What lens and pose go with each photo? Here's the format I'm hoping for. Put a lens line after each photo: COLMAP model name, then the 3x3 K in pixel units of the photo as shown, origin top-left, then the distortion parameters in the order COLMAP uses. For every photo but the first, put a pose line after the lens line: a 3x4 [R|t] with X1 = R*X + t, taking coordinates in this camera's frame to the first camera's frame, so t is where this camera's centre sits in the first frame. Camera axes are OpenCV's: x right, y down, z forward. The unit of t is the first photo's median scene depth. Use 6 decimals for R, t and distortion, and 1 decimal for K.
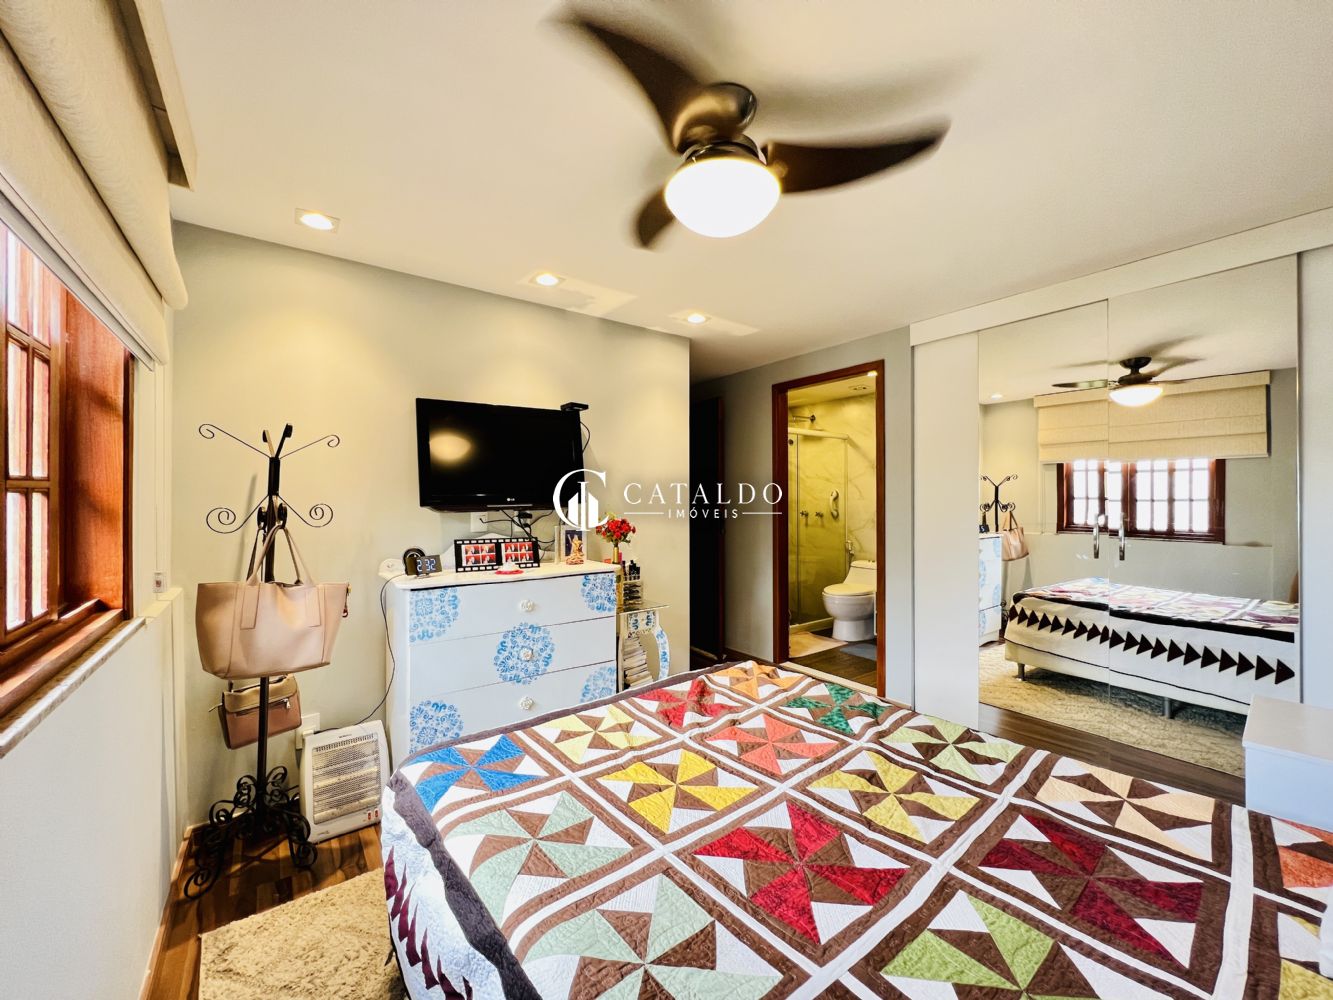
lens RADIAL K [[533.6, 0, 666.5], [0, 533.6, 500.0], [0, 0, 1]] dist [0.000552, -0.000002]
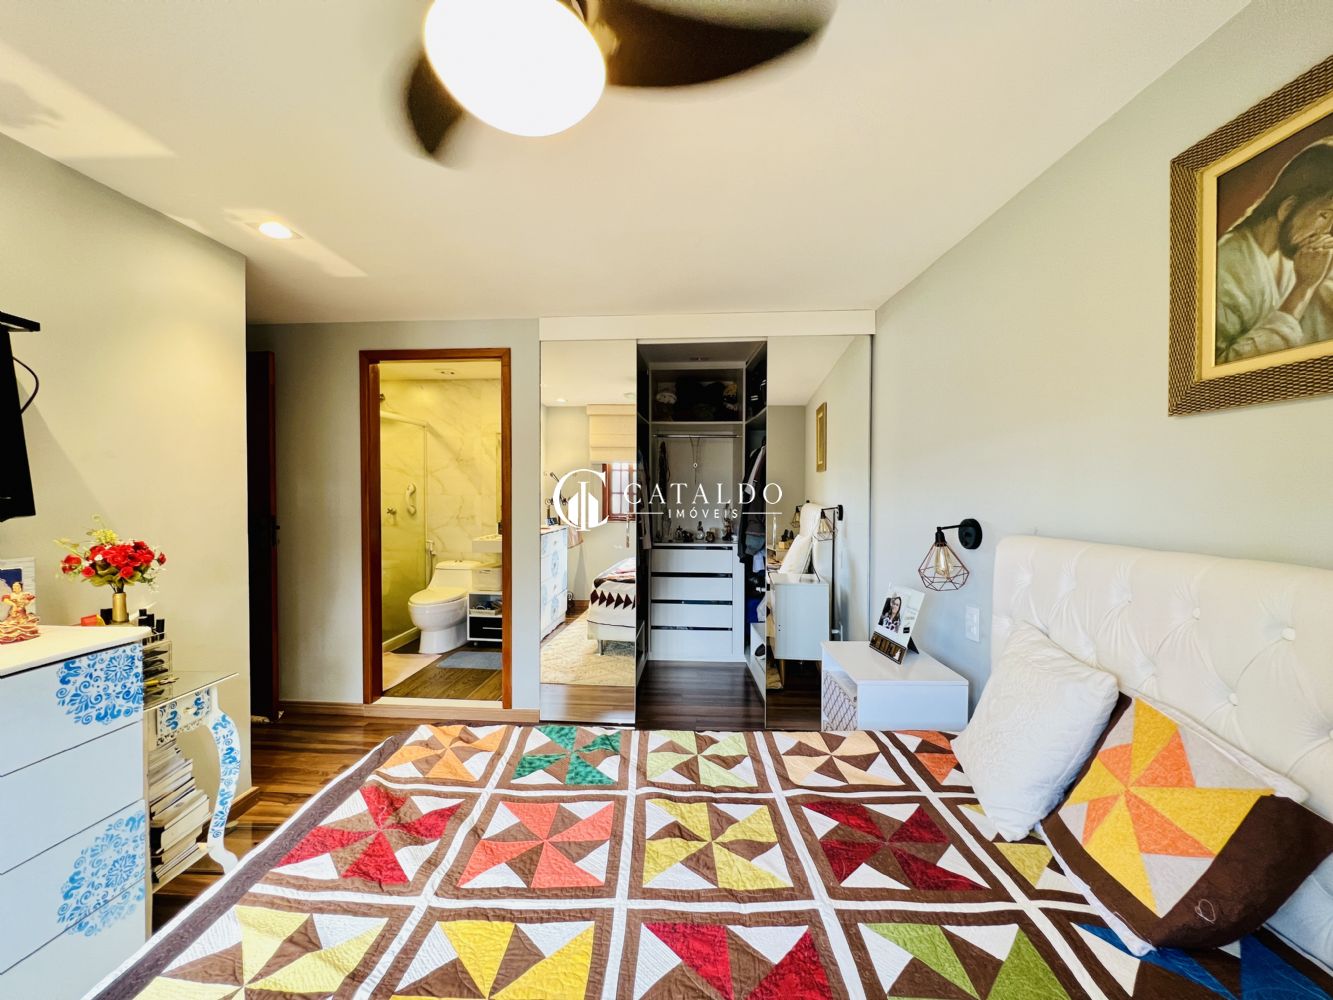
lens RADIAL K [[533.6, 0, 666.5], [0, 533.6, 500.0], [0, 0, 1]] dist [0.000552, -0.000002]
pose [[0.657461, -0.011516, 0.753400, -0.191521], [-0.006278, 0.999765, 0.020760, -0.032800], [-0.753462, -0.018379, 0.657234, 0.289391]]
